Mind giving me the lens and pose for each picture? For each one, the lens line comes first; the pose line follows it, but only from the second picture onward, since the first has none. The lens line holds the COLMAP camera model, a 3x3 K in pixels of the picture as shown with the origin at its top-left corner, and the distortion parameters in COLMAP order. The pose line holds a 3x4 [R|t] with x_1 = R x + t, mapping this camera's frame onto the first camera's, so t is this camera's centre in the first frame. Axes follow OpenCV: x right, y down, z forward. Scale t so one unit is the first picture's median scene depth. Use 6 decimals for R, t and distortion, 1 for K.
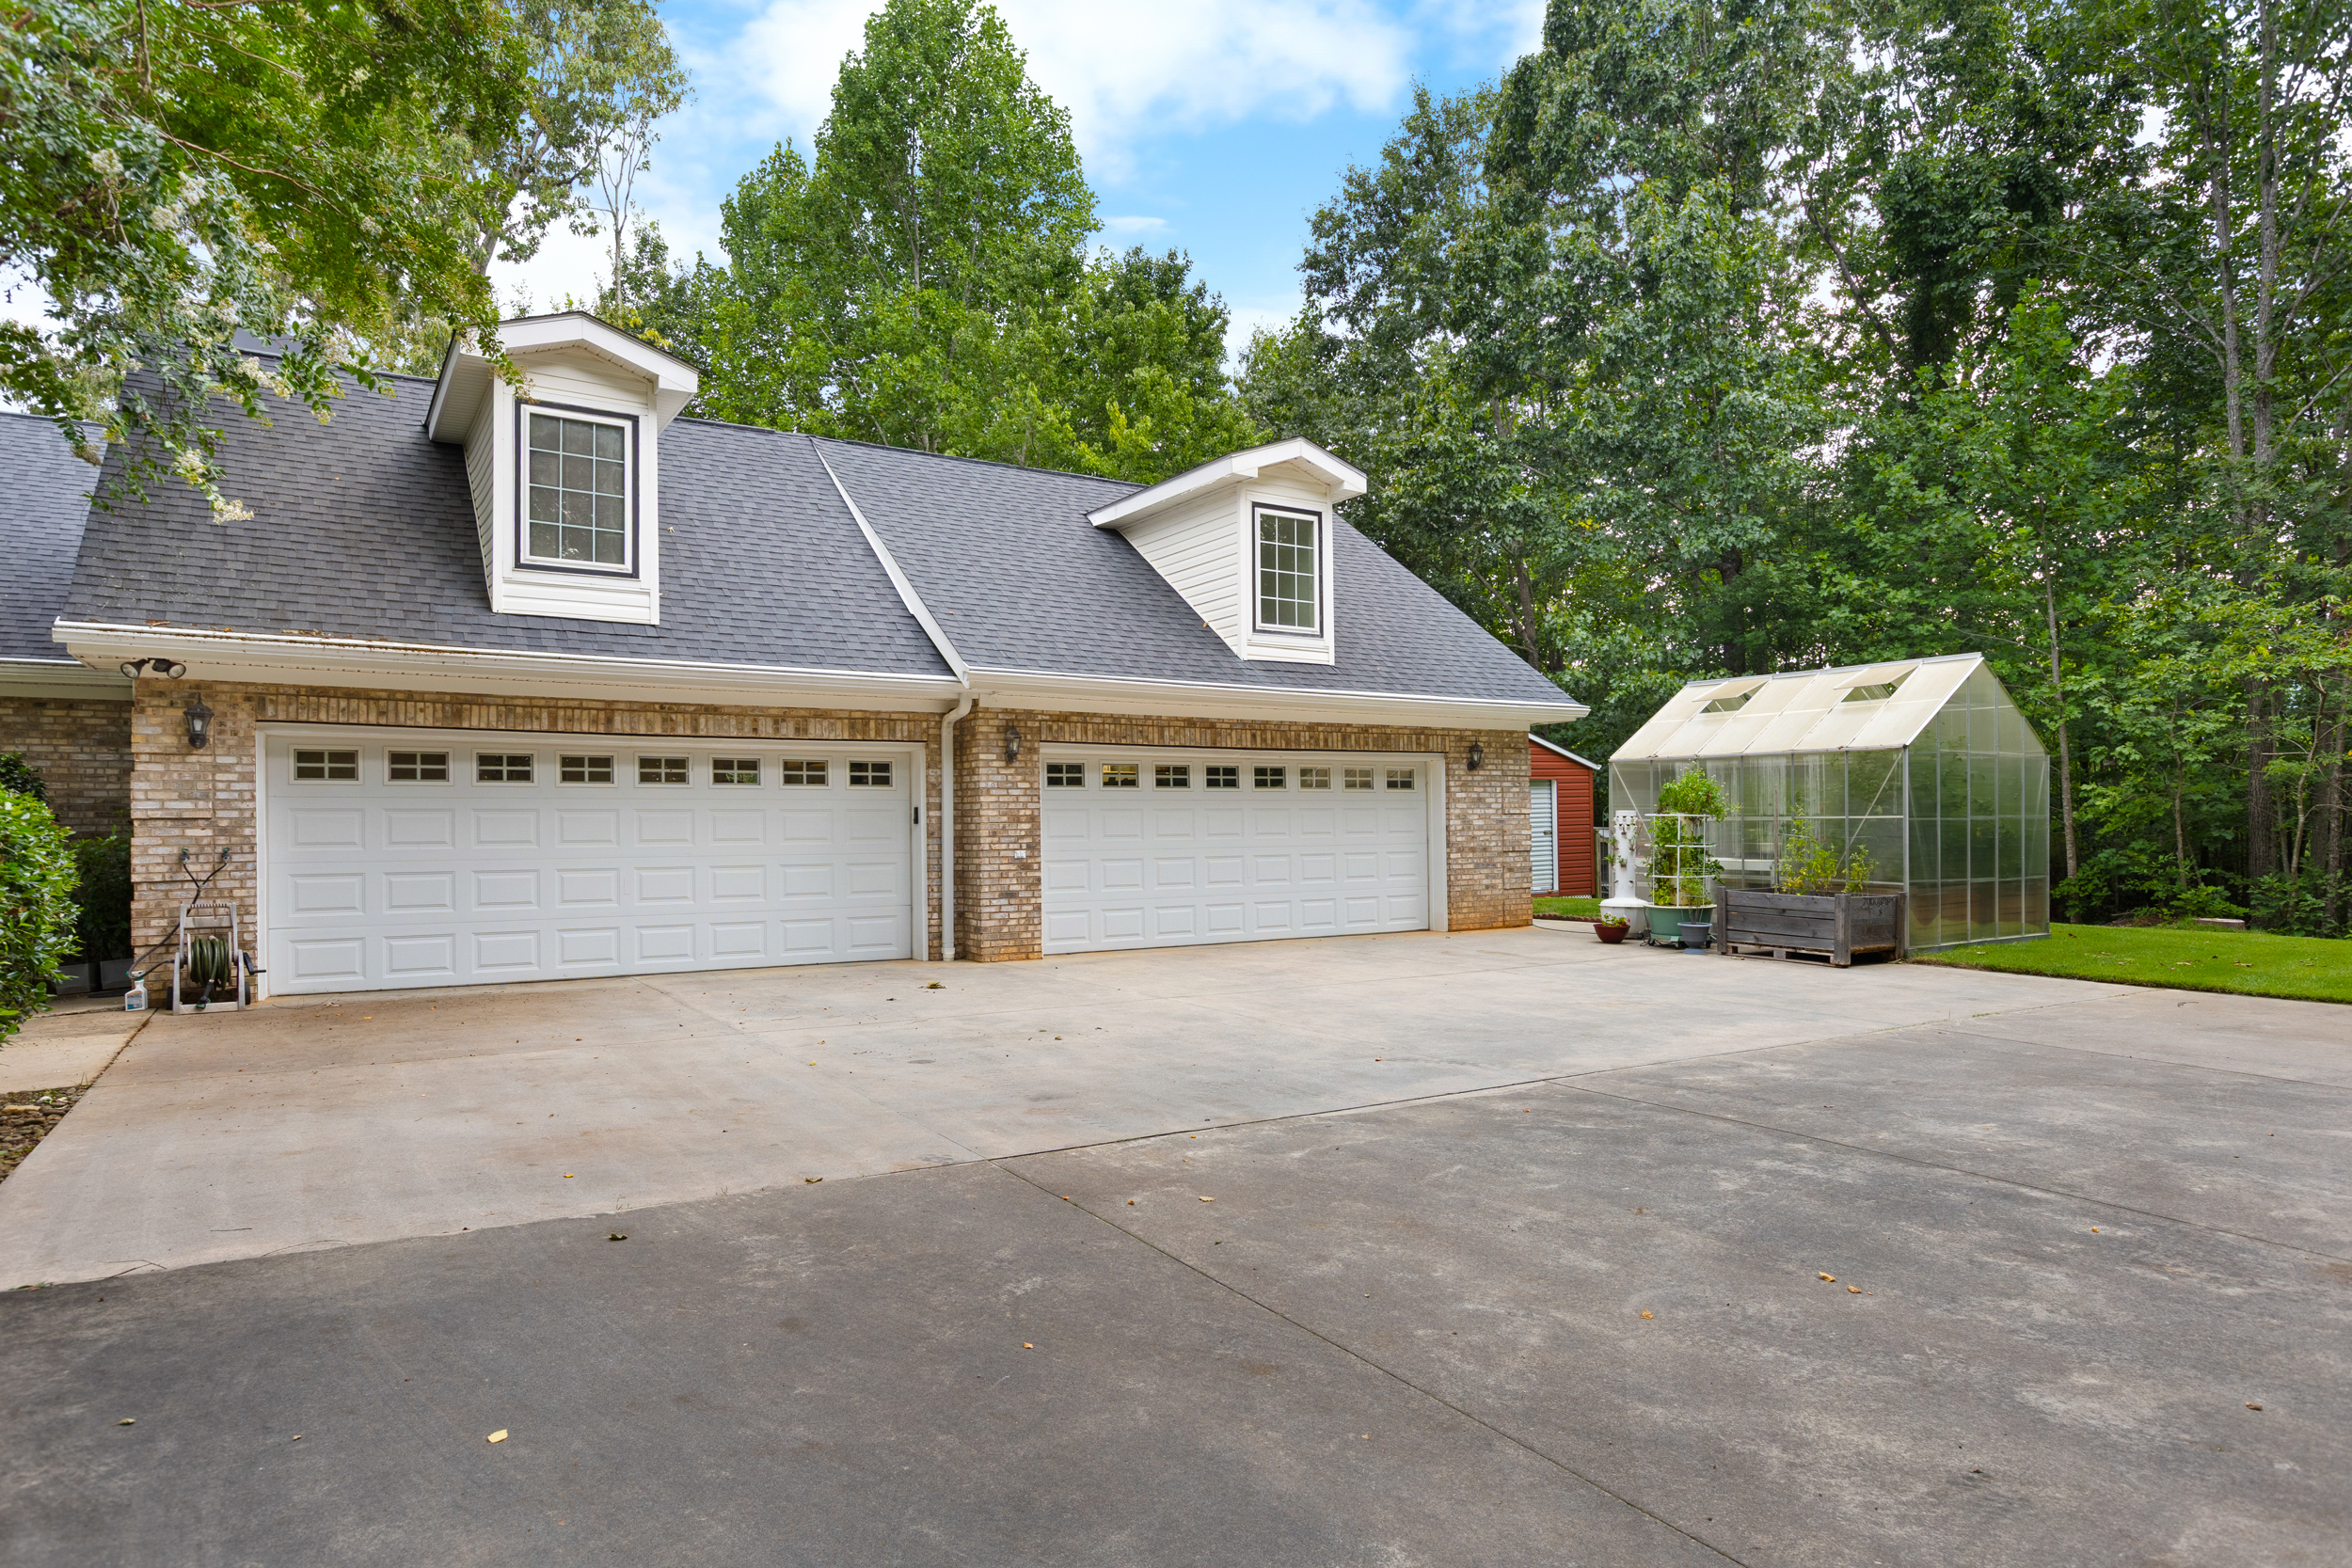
lens RADIAL K [[1391.0, 0, 1172.9], [0, 1391.0, 805.5], [0, 0, 1]] dist [0.010448, 0.000432]
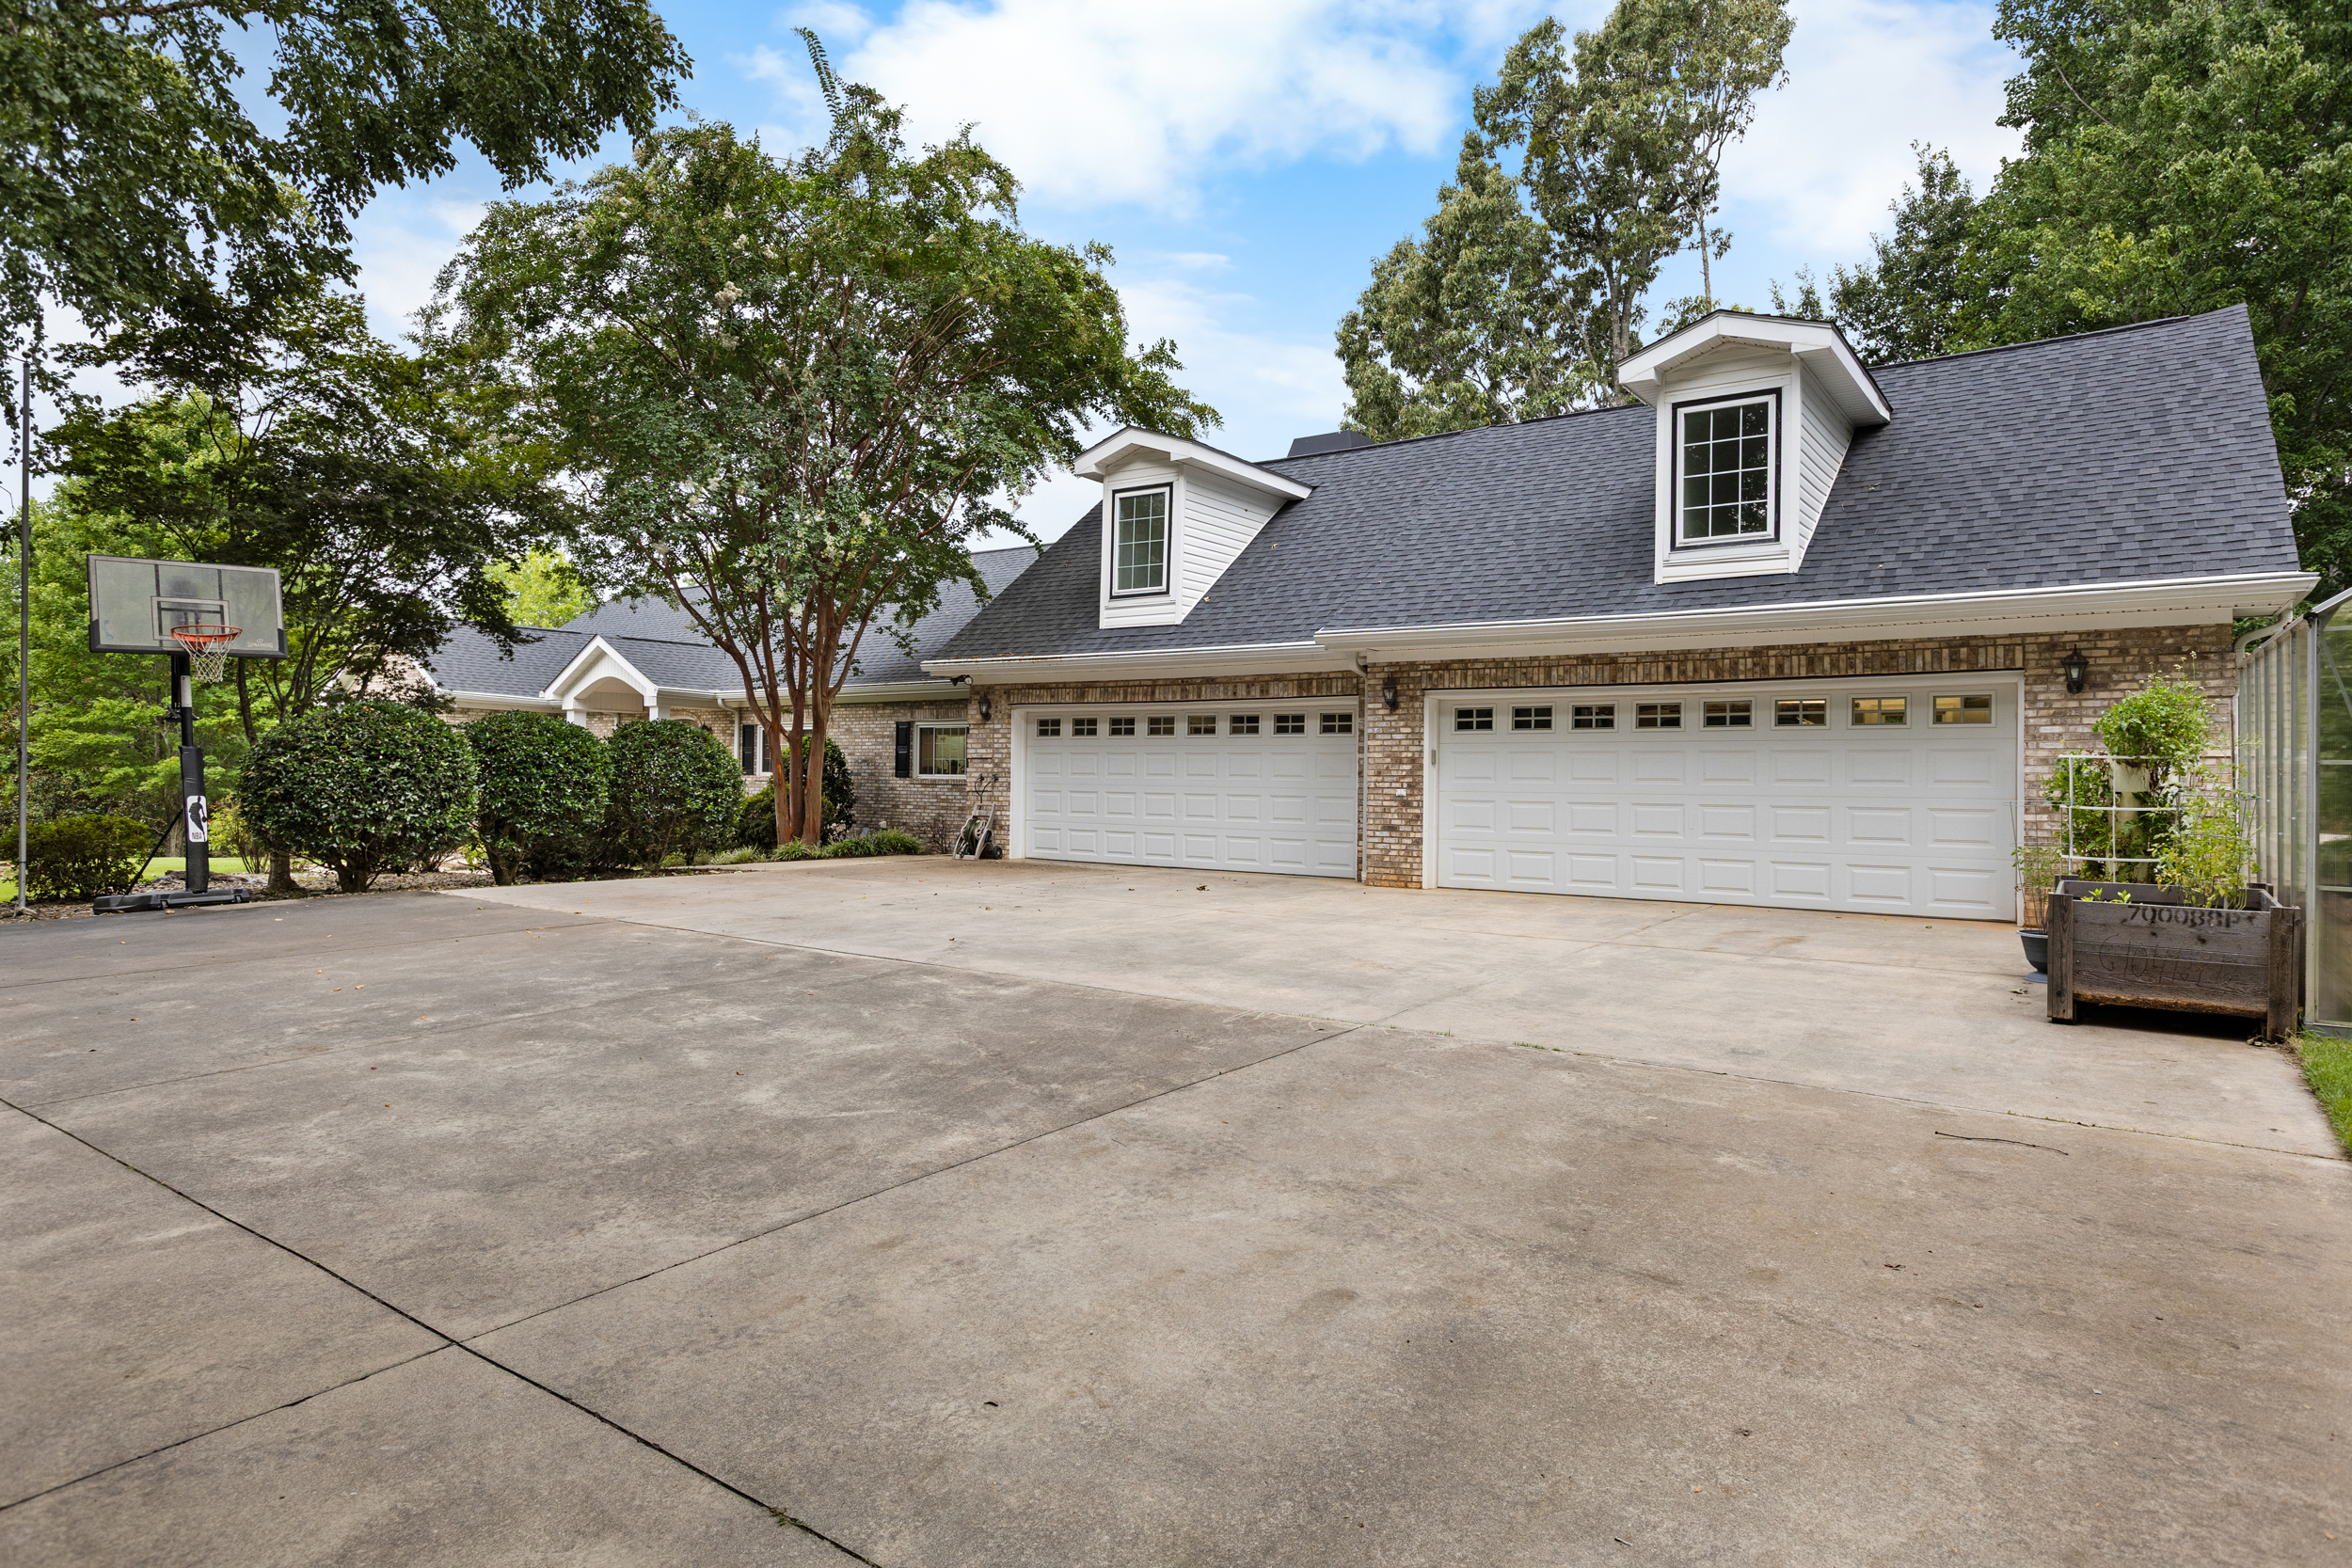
lens RADIAL K [[1313.9, 0, 1175.8], [0, 1313.9, 769.6], [0, 0, 1]] dist [-0.001057, -0.000071]
pose [[0.383447, 0.010275, -0.923506, 0.762389], [0.005870, 0.999891, 0.013563, 0.001371], [0.923544, -0.010621, 0.383345, 0.414573]]
